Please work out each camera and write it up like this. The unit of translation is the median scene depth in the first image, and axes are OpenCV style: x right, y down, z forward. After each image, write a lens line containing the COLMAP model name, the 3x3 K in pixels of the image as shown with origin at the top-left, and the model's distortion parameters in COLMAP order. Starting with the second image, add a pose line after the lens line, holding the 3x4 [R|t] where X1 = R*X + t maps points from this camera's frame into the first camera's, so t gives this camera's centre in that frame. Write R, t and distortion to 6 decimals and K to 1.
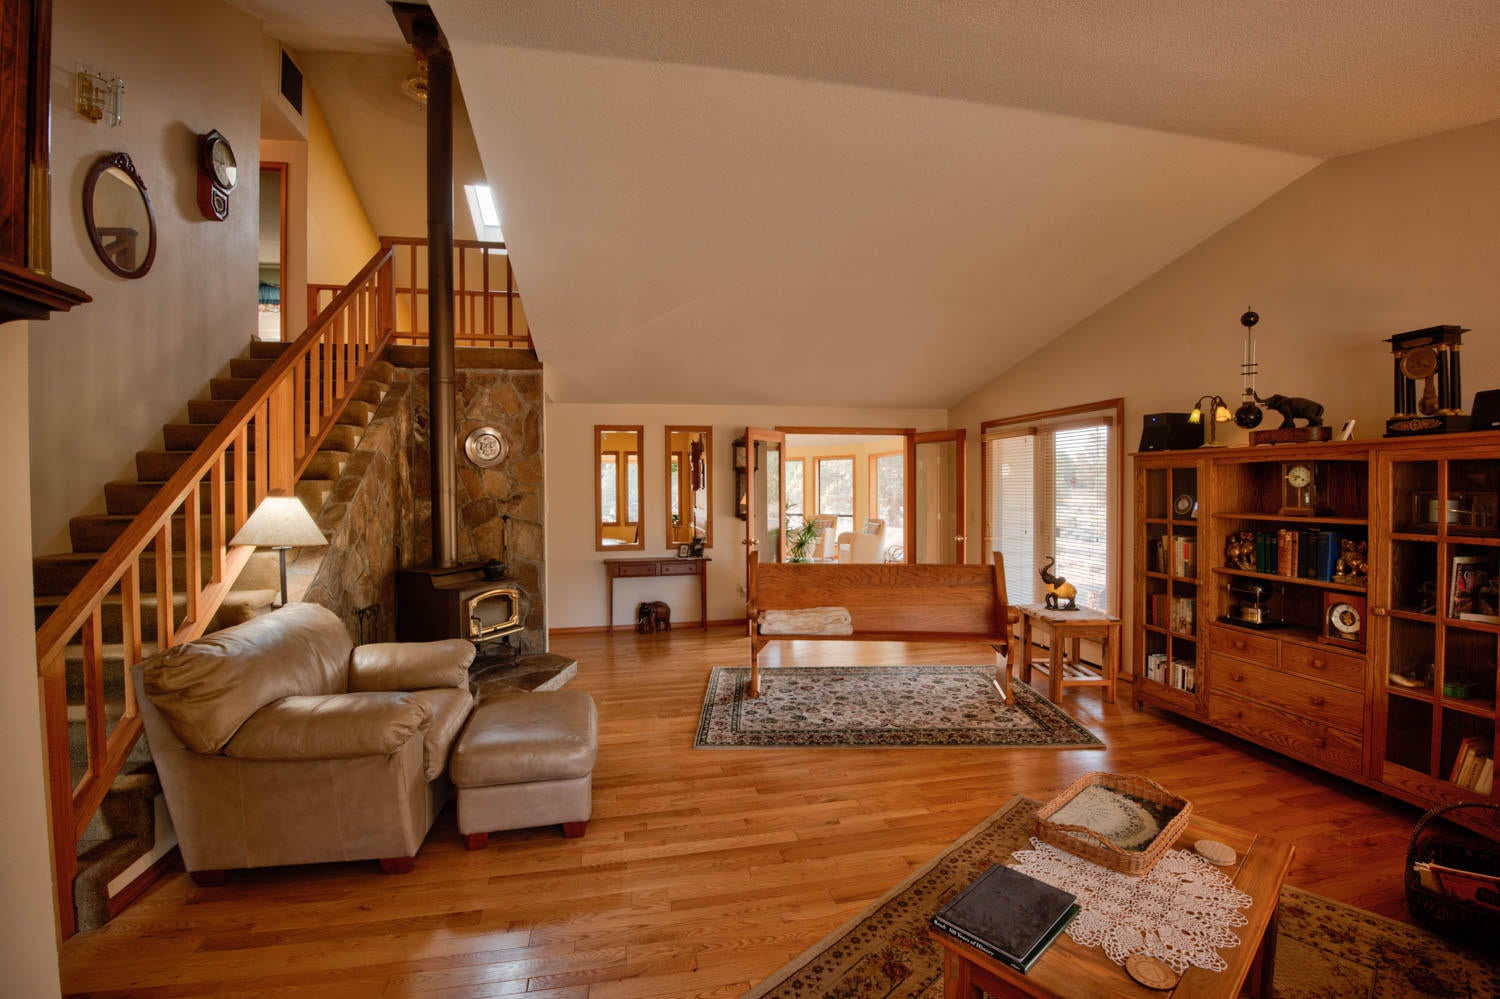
lens RADIAL K [[788.9, 0, 750.0], [0, 788.9, 499.5], [0, 0, 1]] dist [0.000076, -0.000081]
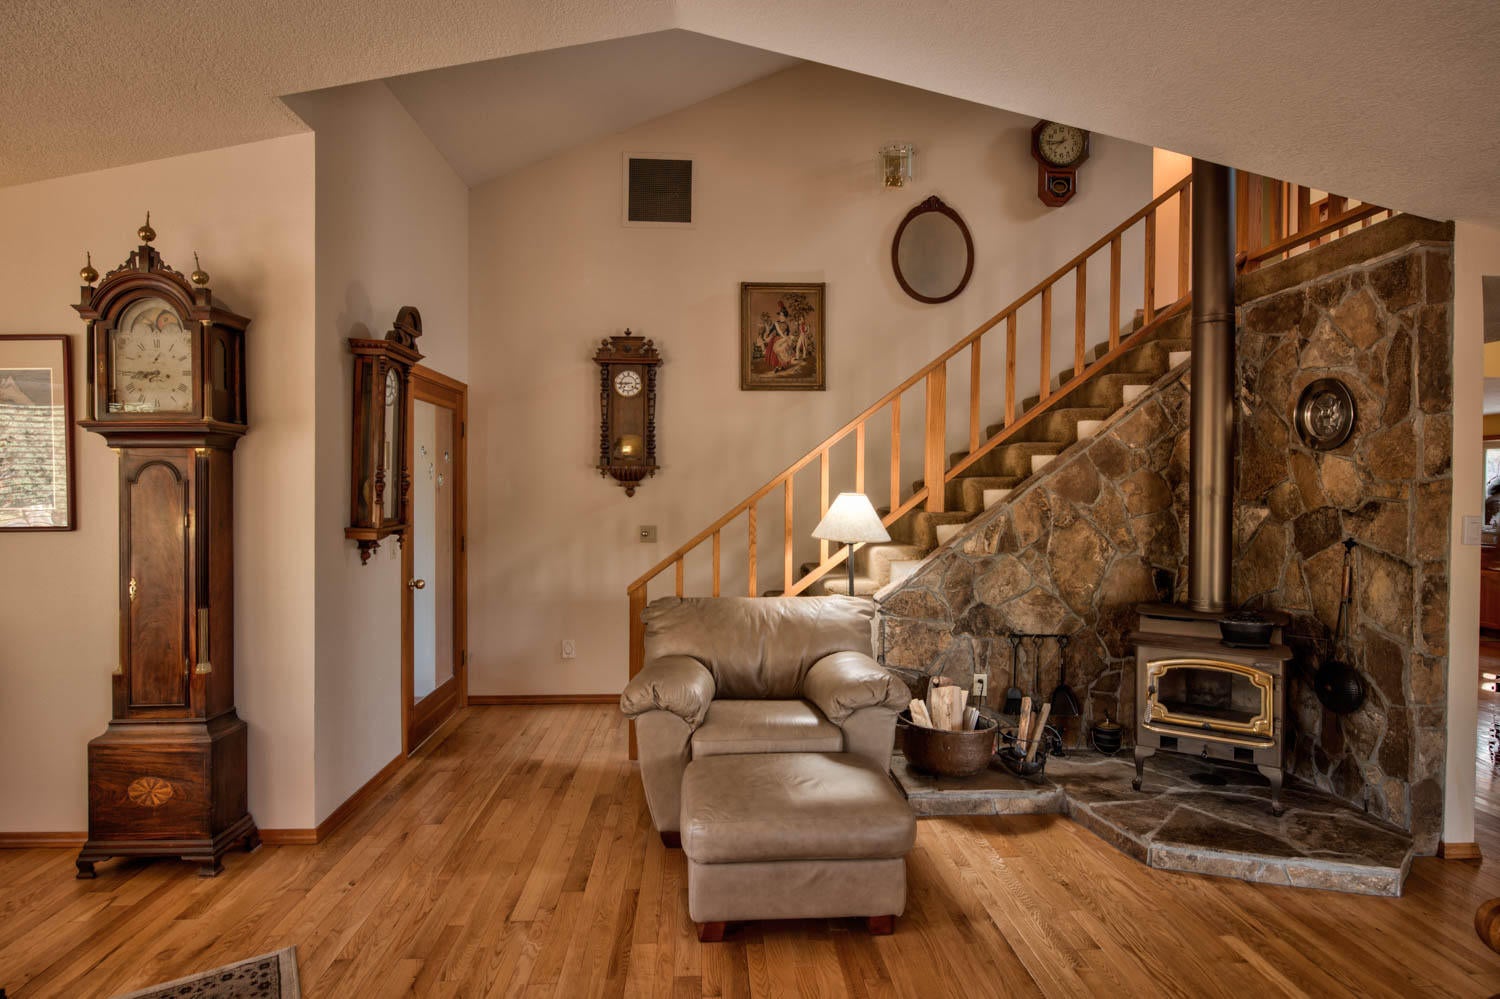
lens RADIAL K [[788.9, 0, 750.0], [0, 788.9, 499.5], [0, 0, 1]] dist [0.000076, -0.000081]
pose [[-0.216357, 0.020368, -0.976102, 0.295864], [-0.020869, 0.999457, 0.025481, -0.011889], [0.976091, 0.025883, -0.215814, 0.719193]]
